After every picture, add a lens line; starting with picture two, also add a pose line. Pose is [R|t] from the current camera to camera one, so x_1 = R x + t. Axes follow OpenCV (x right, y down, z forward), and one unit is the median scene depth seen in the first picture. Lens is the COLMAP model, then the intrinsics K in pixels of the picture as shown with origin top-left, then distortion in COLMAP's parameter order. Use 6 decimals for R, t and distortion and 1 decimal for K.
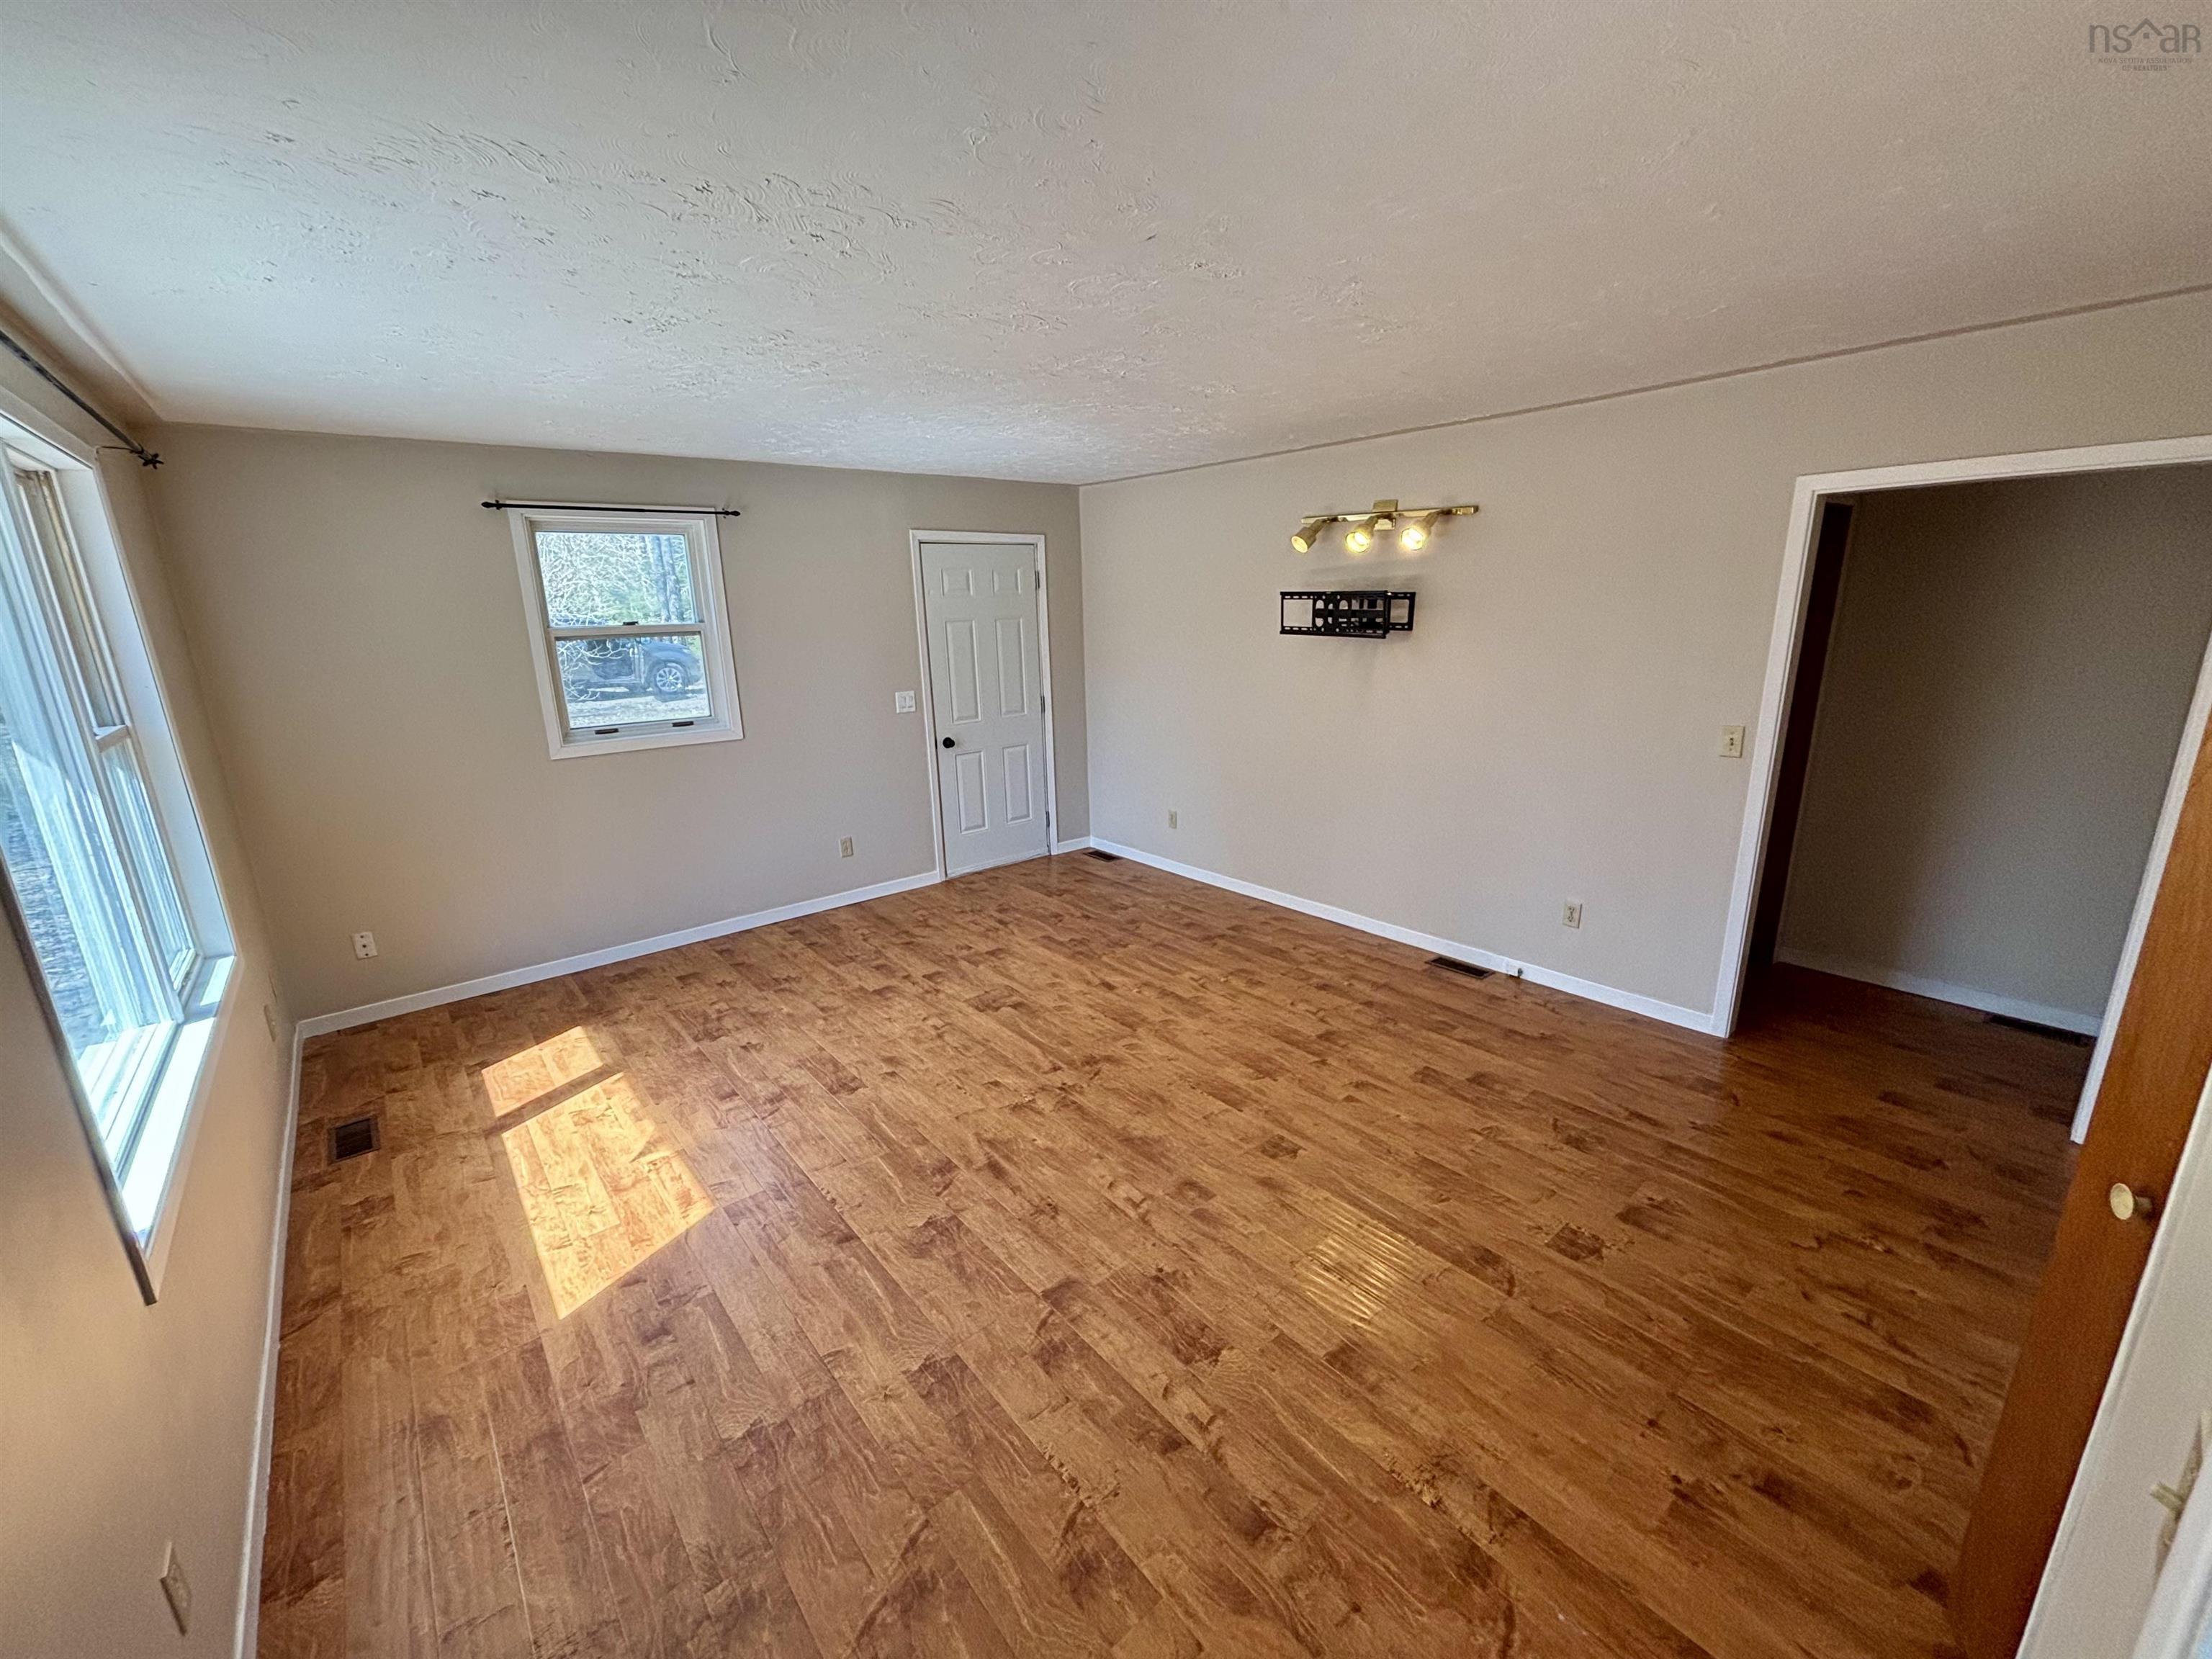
lens RADIAL K [[899.4, 0, 1091.0], [0, 899.4, 831.6], [0, 0, 1]] dist [0.002516, 0.000090]
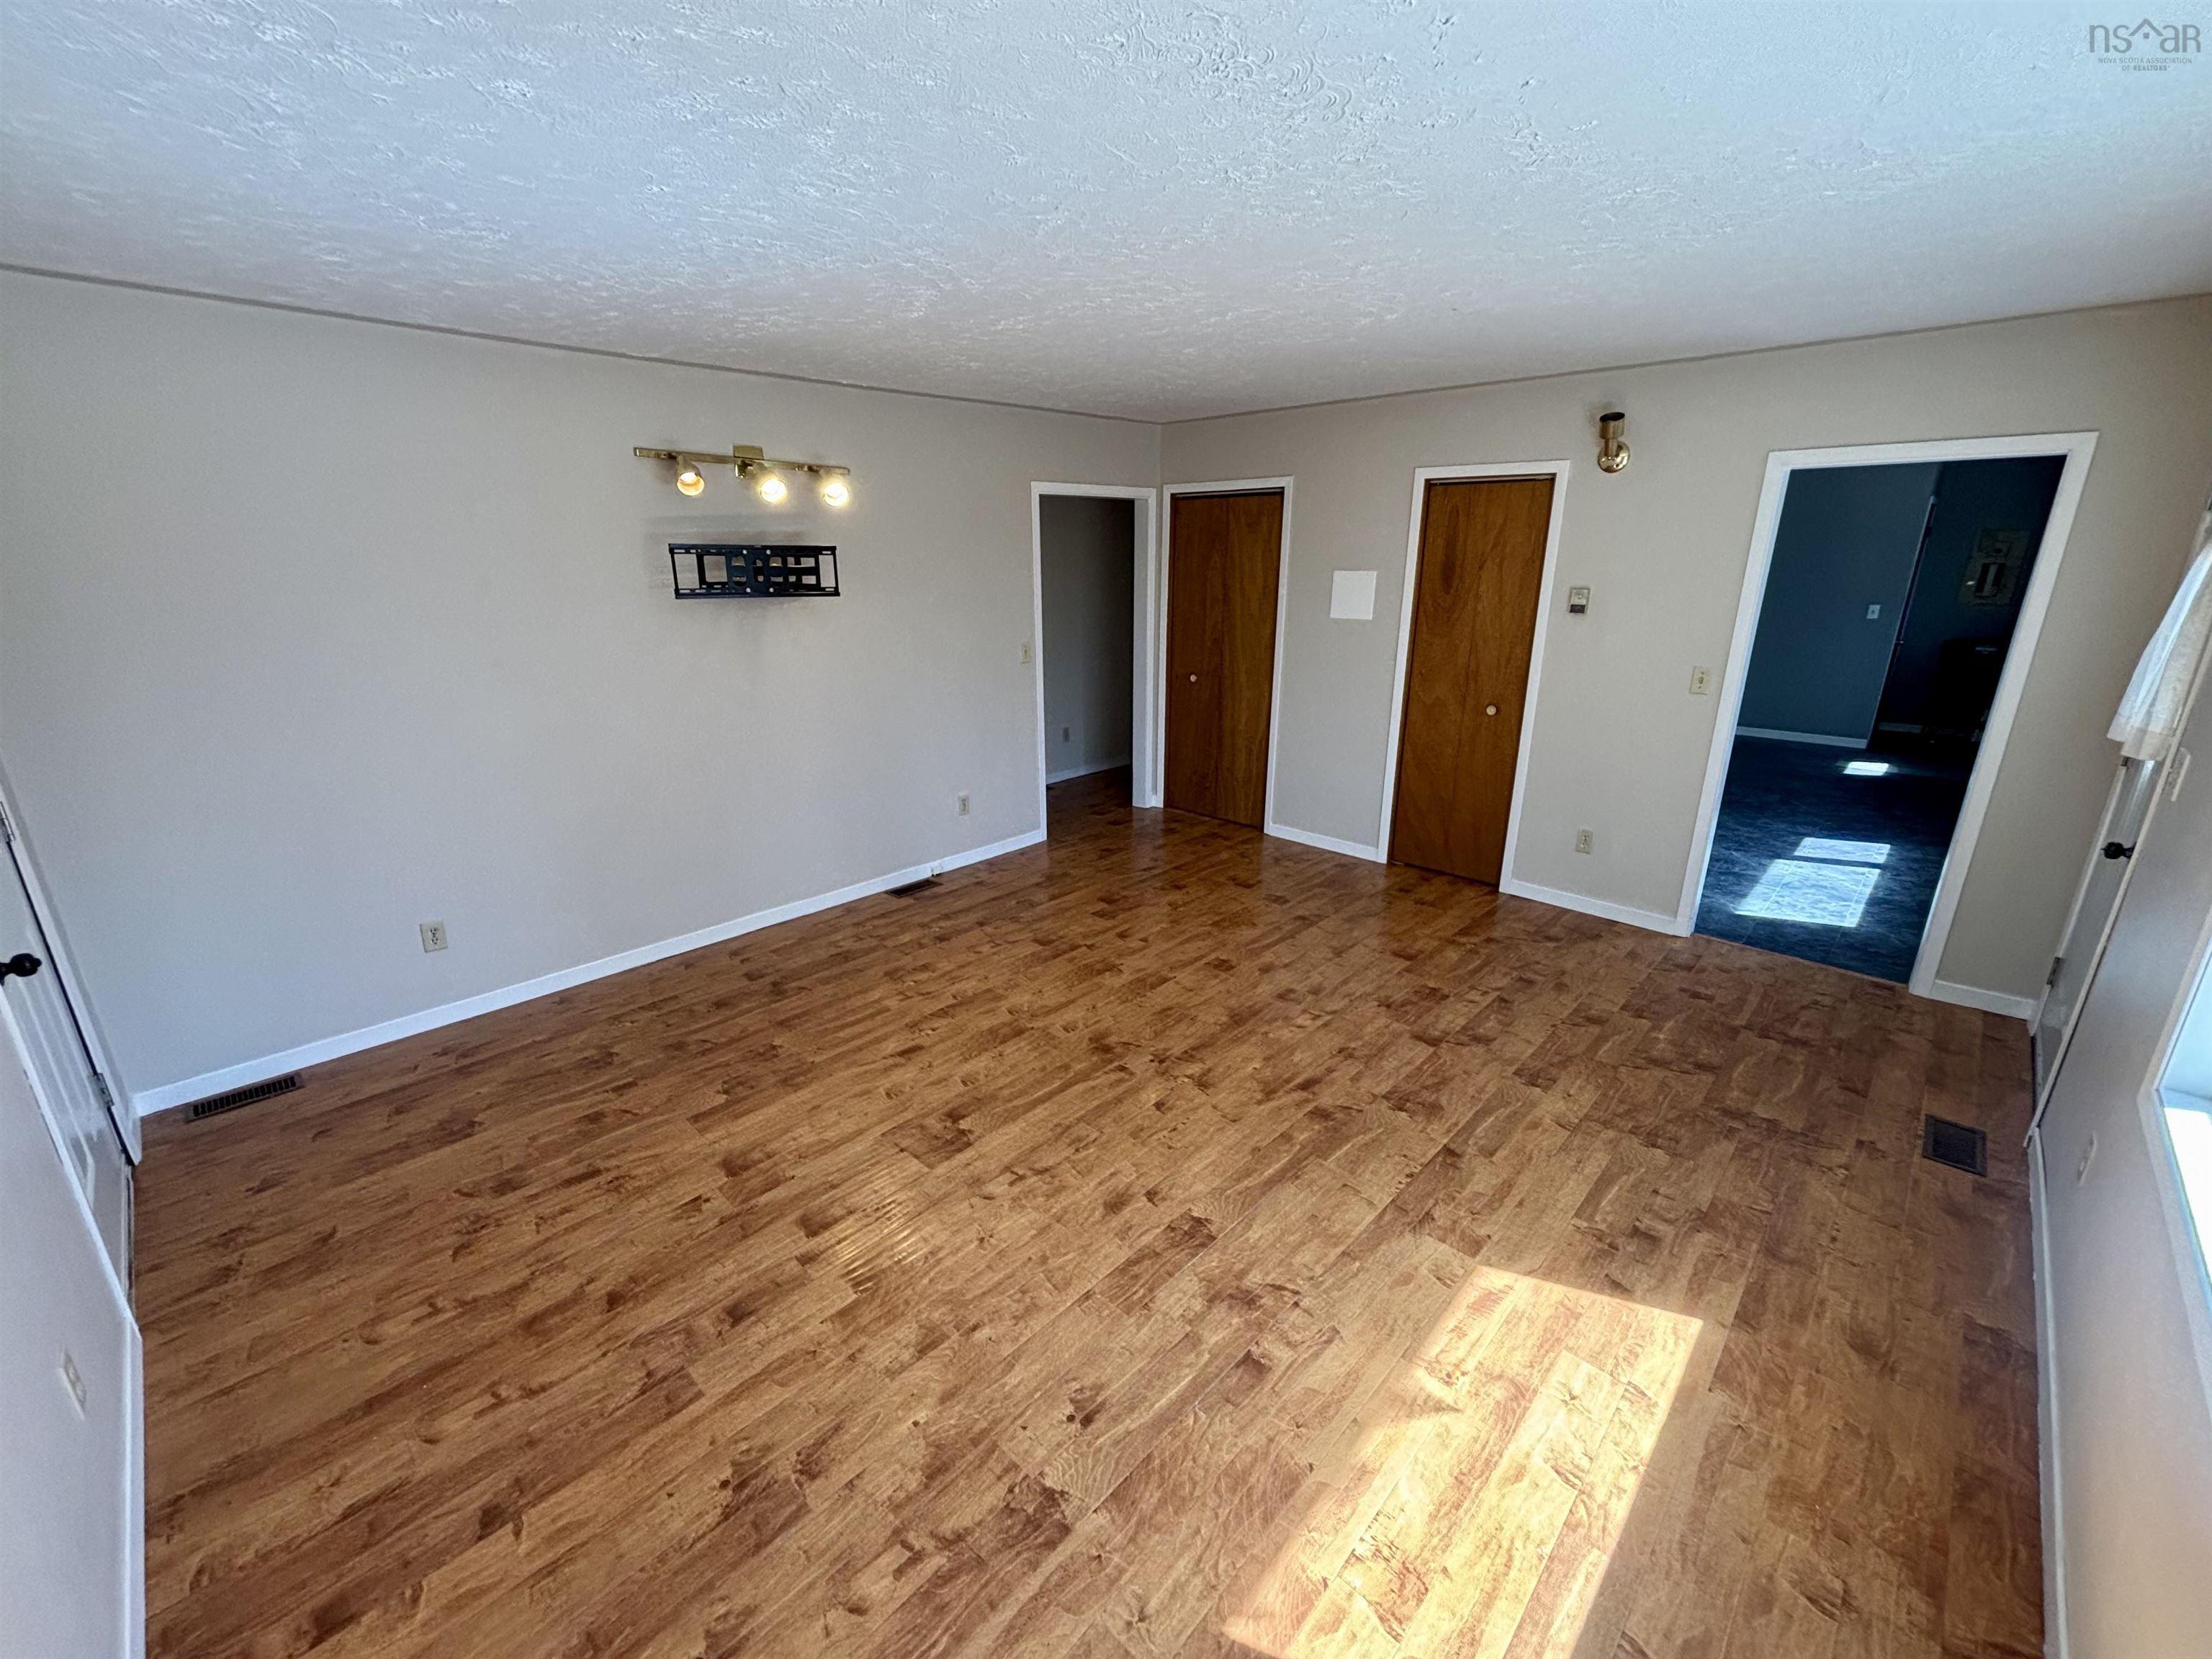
lens RADIAL K [[899.4, 0, 1110.0], [0, 899.4, 828.9], [0, 0, 1]] dist [0.002516, 0.000090]
pose [[-0.121108, -0.268374, 0.955672, -0.794993], [0.261339, 0.920172, 0.291523, -0.212865], [-0.957619, 0.285060, -0.041303, 0.933377]]
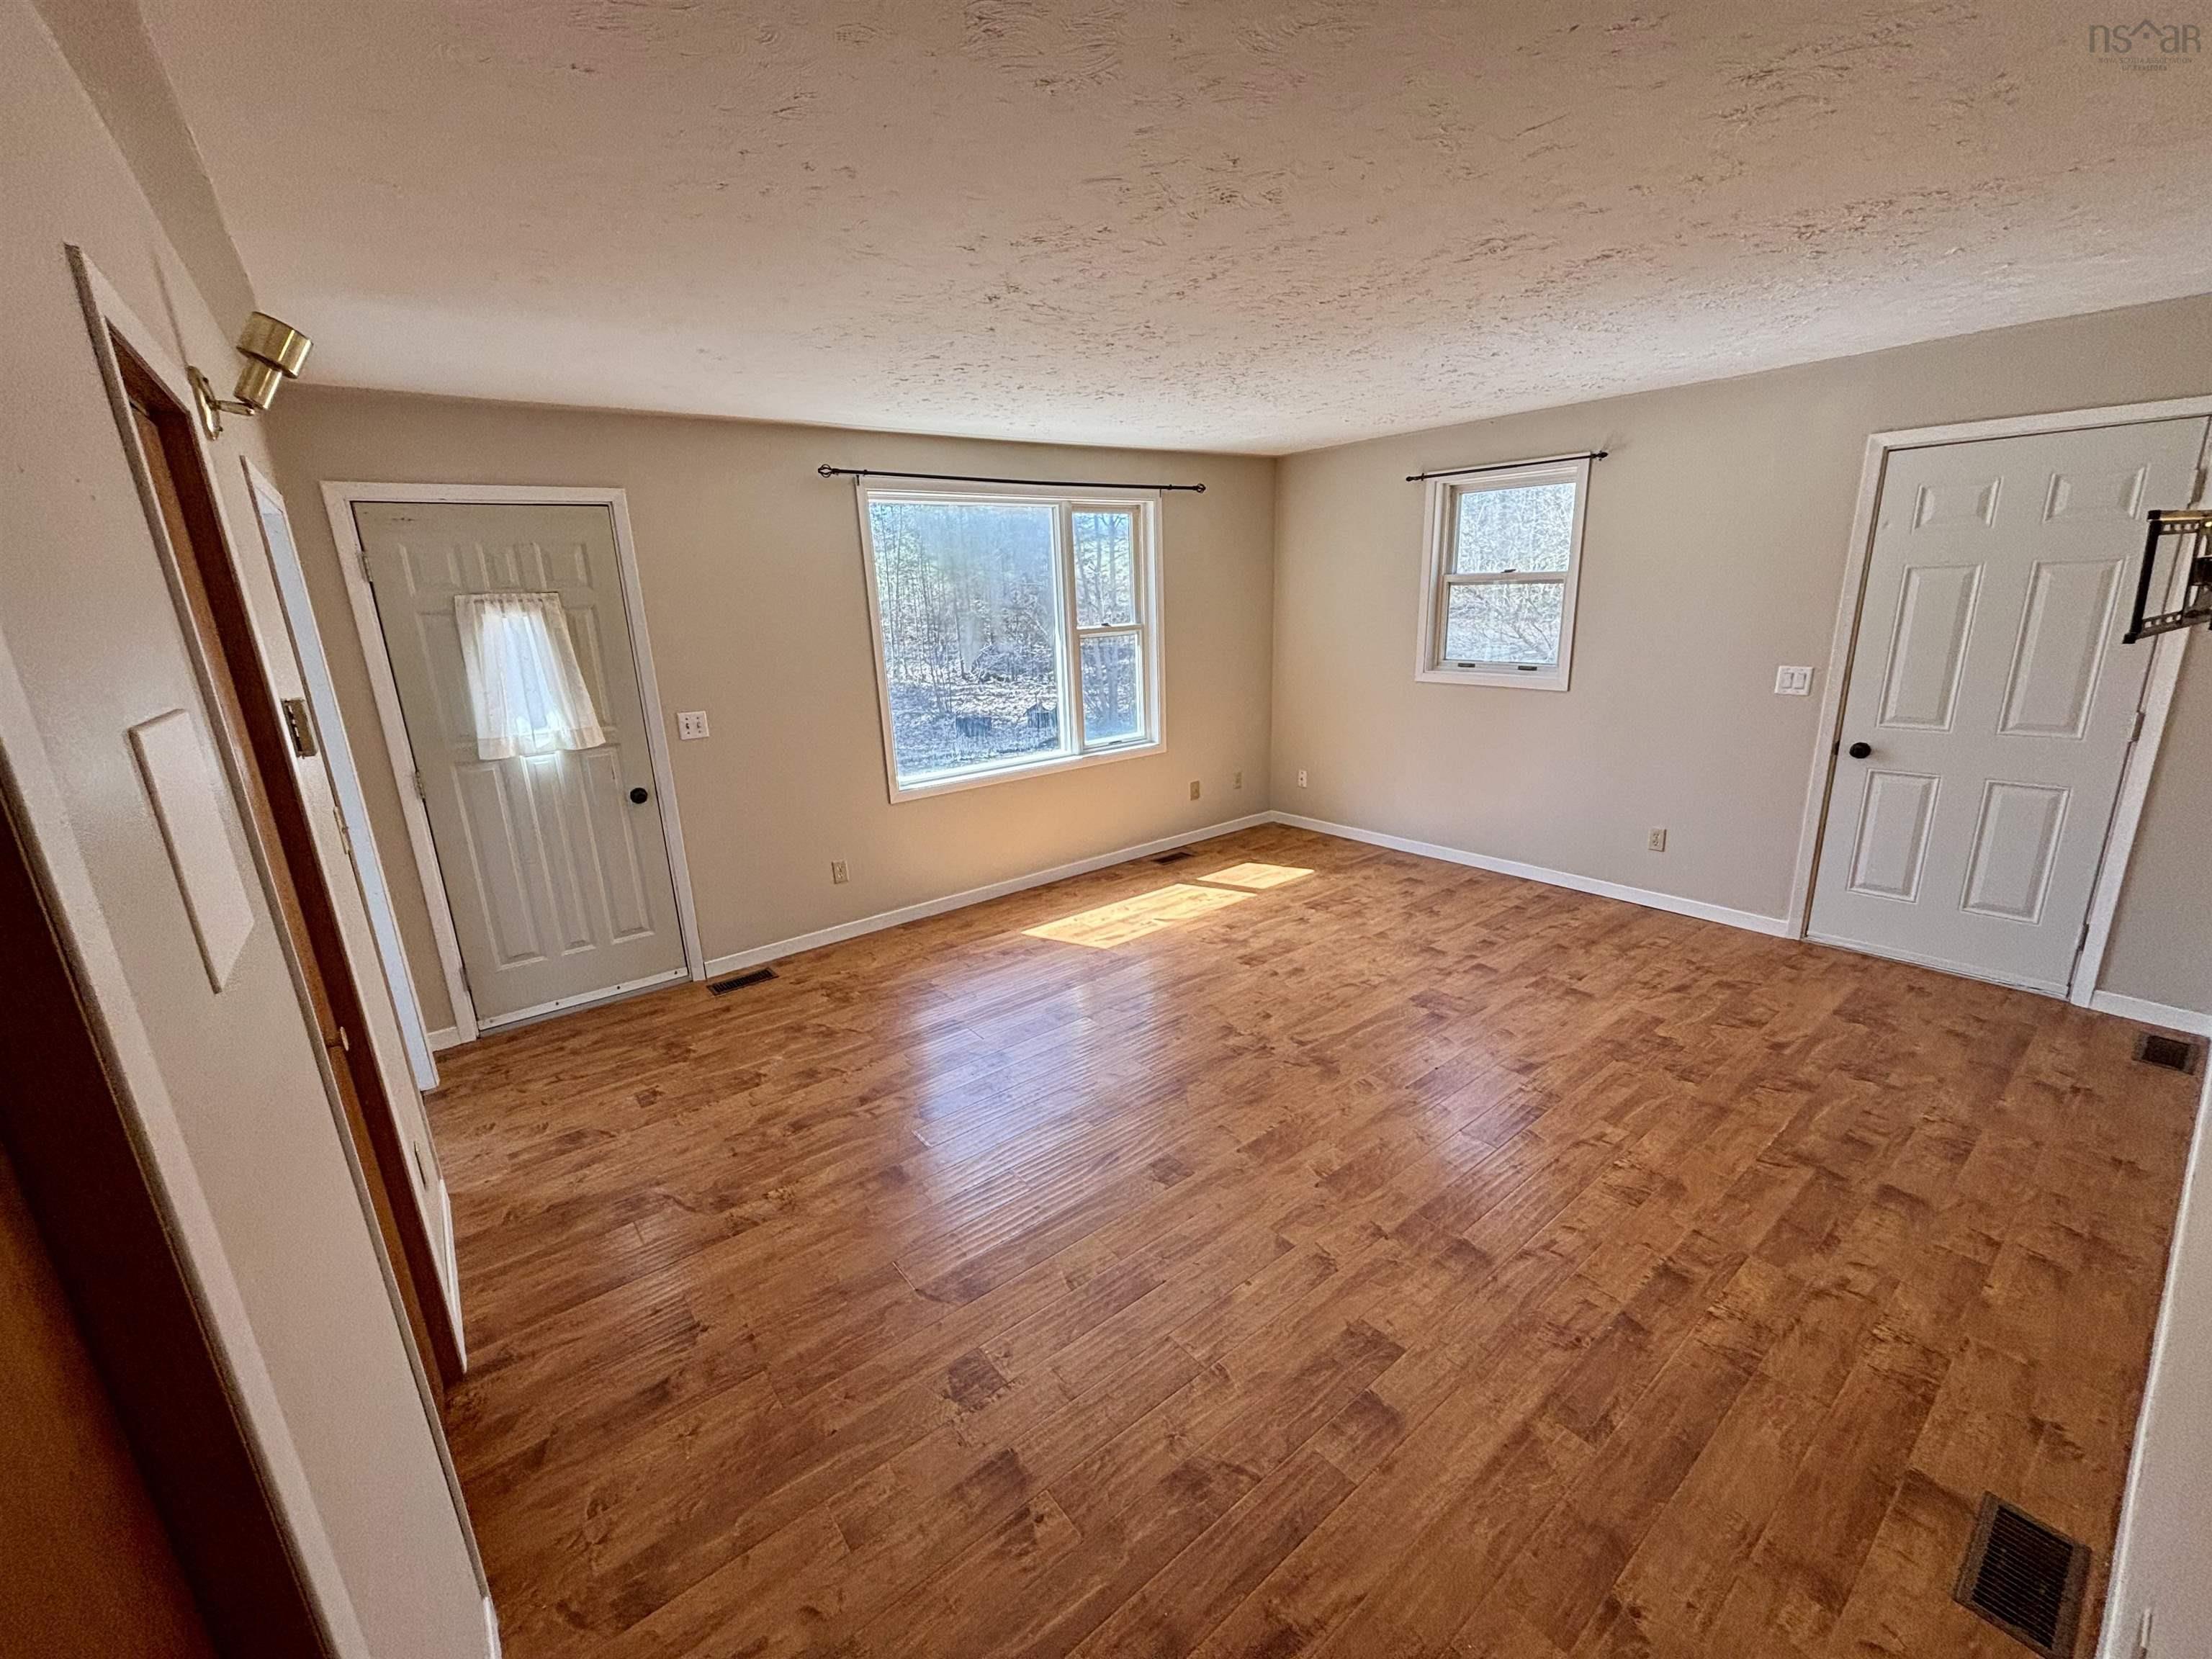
lens RADIAL K [[899.4, 0, 1102.4], [0, 899.4, 830.3], [0, 0, 1]] dist [0.002516, 0.000090]
pose [[-0.022099, 0.288541, -0.957212, 0.797158], [-0.214173, 0.933852, 0.286444, -0.177889], [0.976546, 0.211339, 0.041161, 0.665413]]
